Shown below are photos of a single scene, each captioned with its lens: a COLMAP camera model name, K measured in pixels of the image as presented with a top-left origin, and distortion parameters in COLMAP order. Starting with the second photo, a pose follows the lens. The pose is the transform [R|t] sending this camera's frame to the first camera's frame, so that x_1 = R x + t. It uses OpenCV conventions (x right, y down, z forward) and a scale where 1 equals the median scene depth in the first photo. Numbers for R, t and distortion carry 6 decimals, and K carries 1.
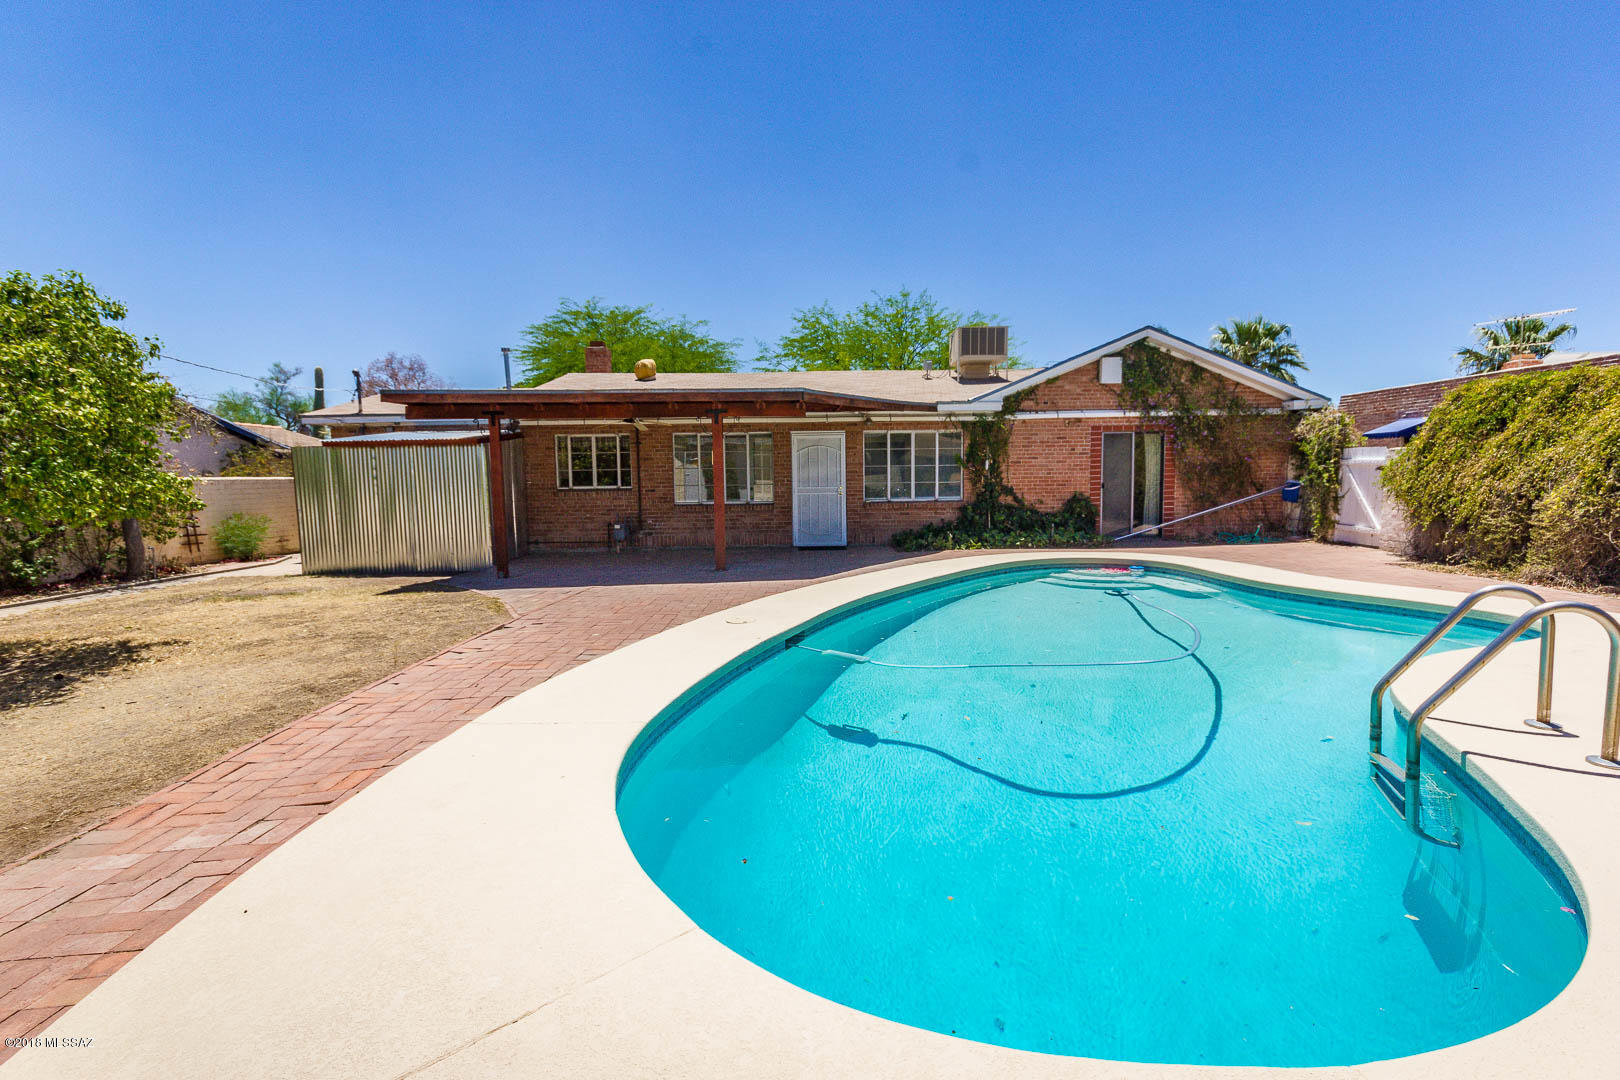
lens RADIAL K [[741.5, 0, 815.2], [0, 741.5, 544.1], [0, 0, 1]] dist [0.005585, 0.002371]
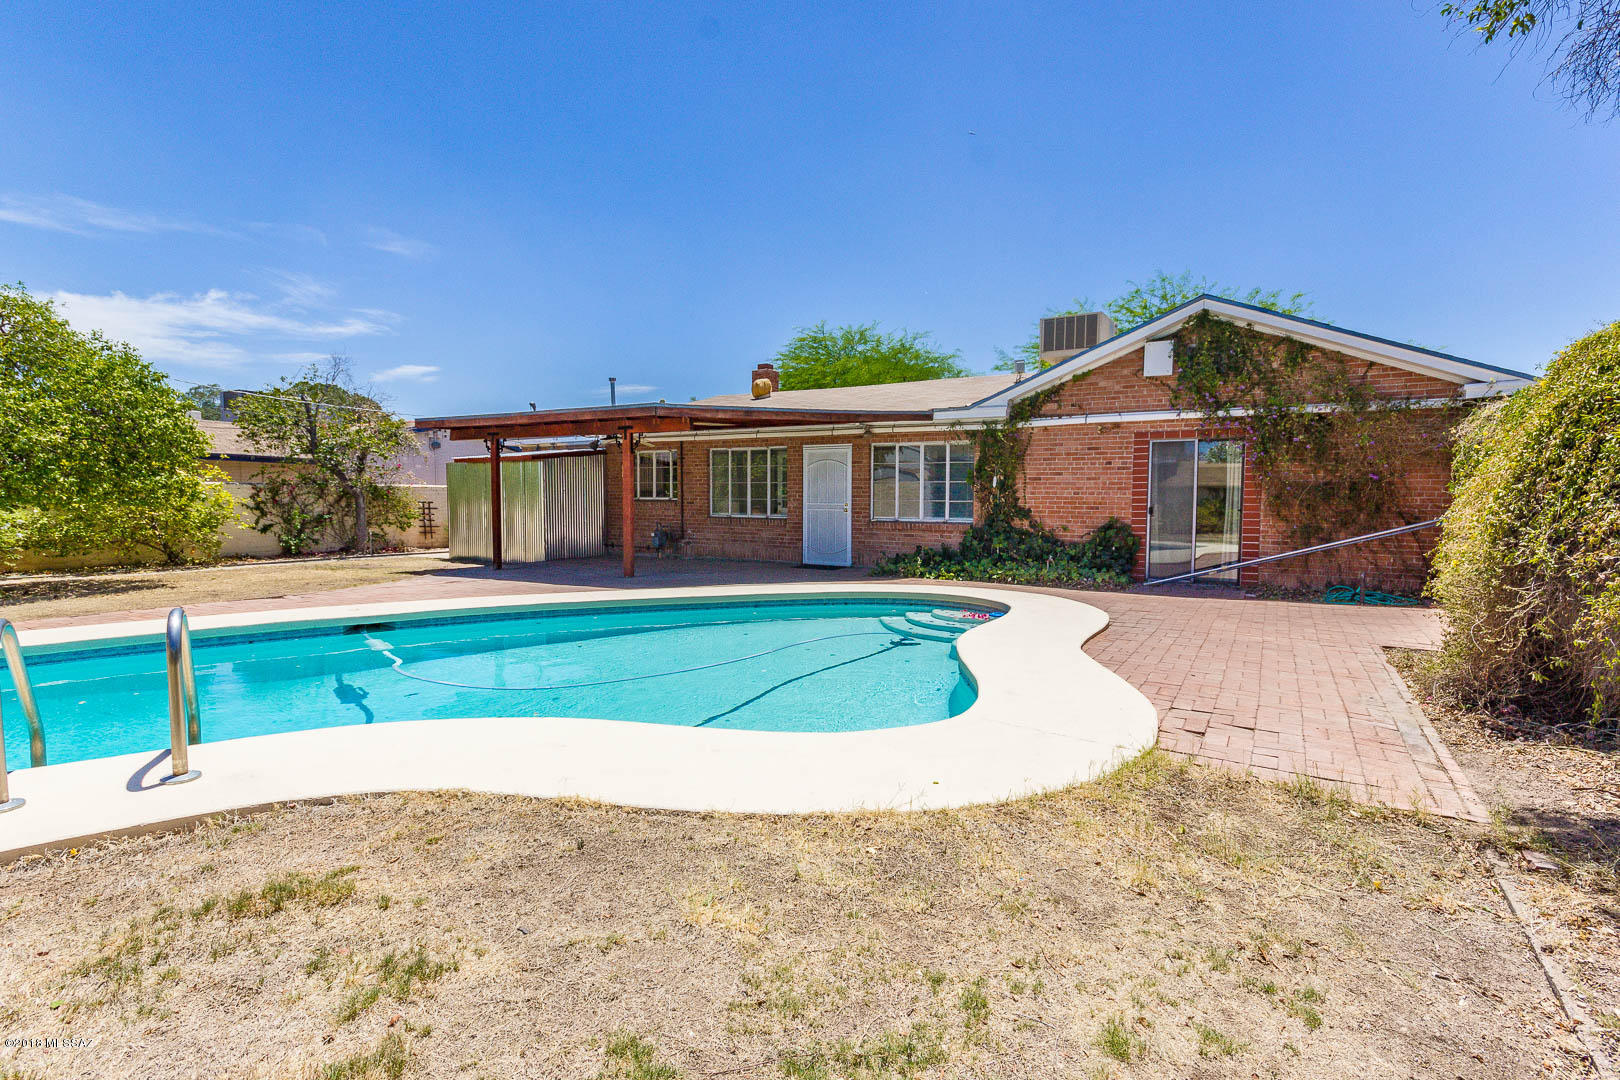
lens RADIAL K [[763.4, 0, 813.9], [0, 763.4, 542.0], [0, 0, 1]] dist [0.005481, 0.001038]
pose [[0.847728, 0.051212, -0.527953, 0.516559], [-0.065820, 0.997792, -0.008901, -0.017237], [0.526332, 0.042296, 0.849227, 0.159994]]
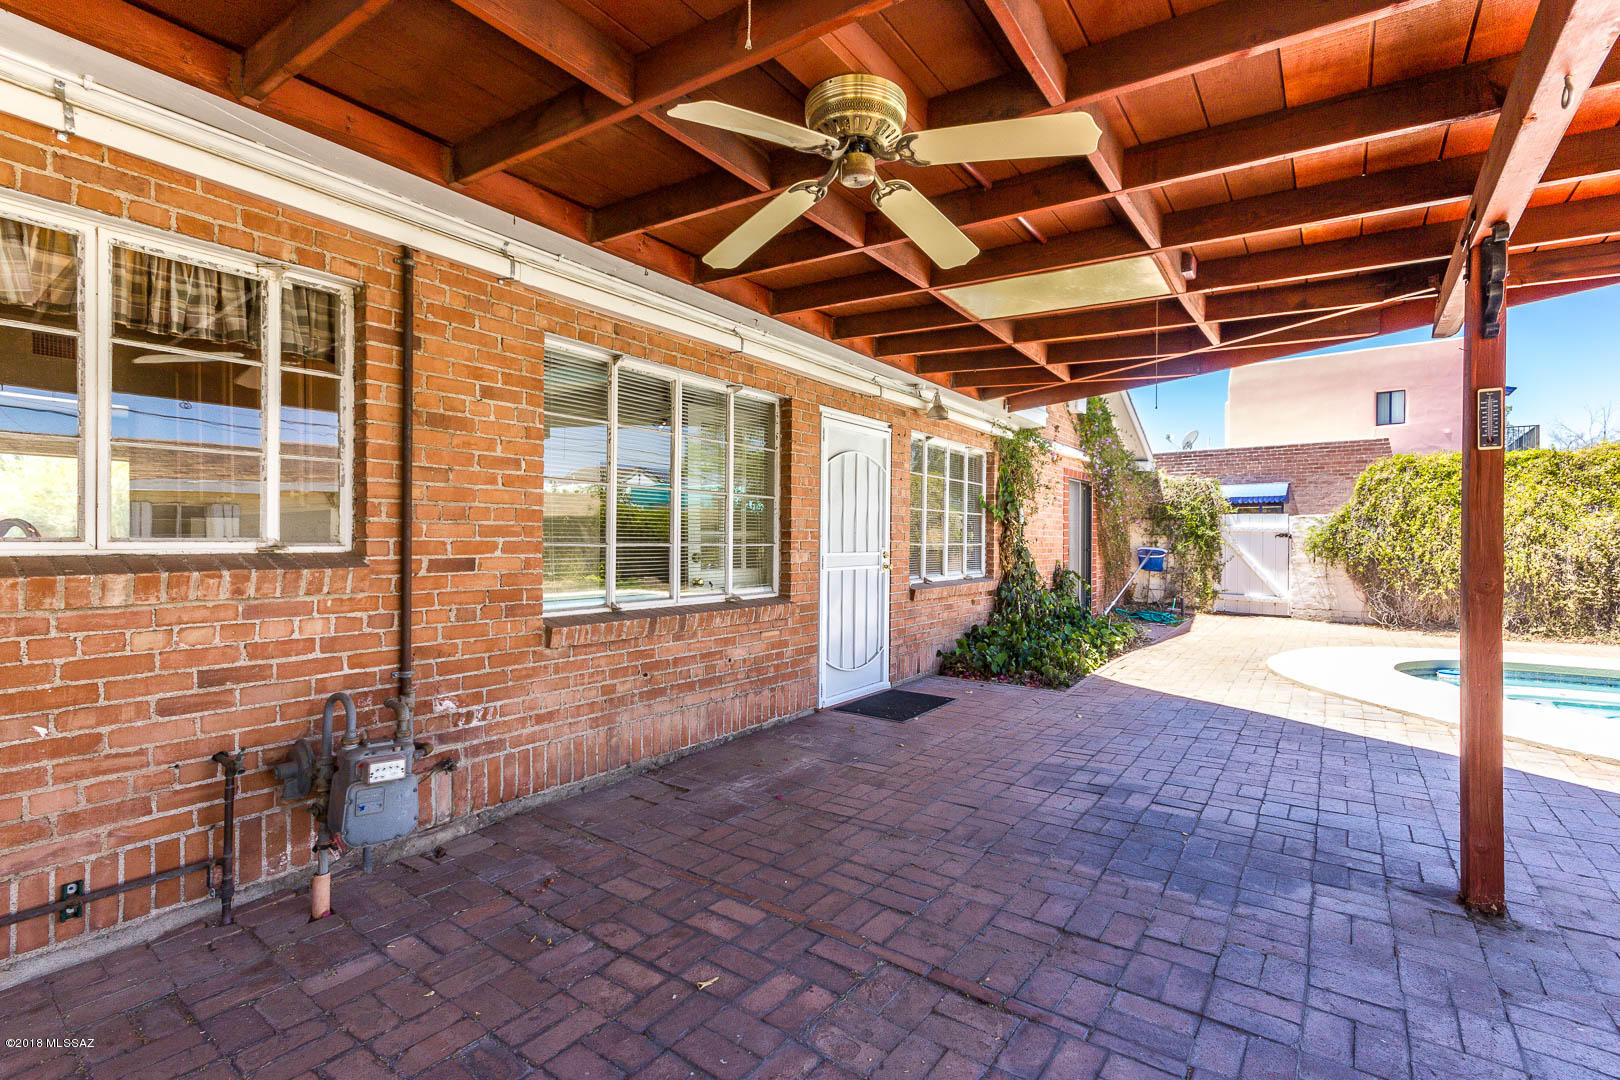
lens RADIAL K [[741.5, 0, 815.2], [0, 741.5, 544.1], [0, 0, 1]] dist [0.005585, 0.002371]
pose [[0.595630, 0.013064, 0.803153, -0.337443], [0.060335, 0.996316, -0.060951, -0.058201], [-0.800990, 0.084762, 0.592647, 0.783910]]
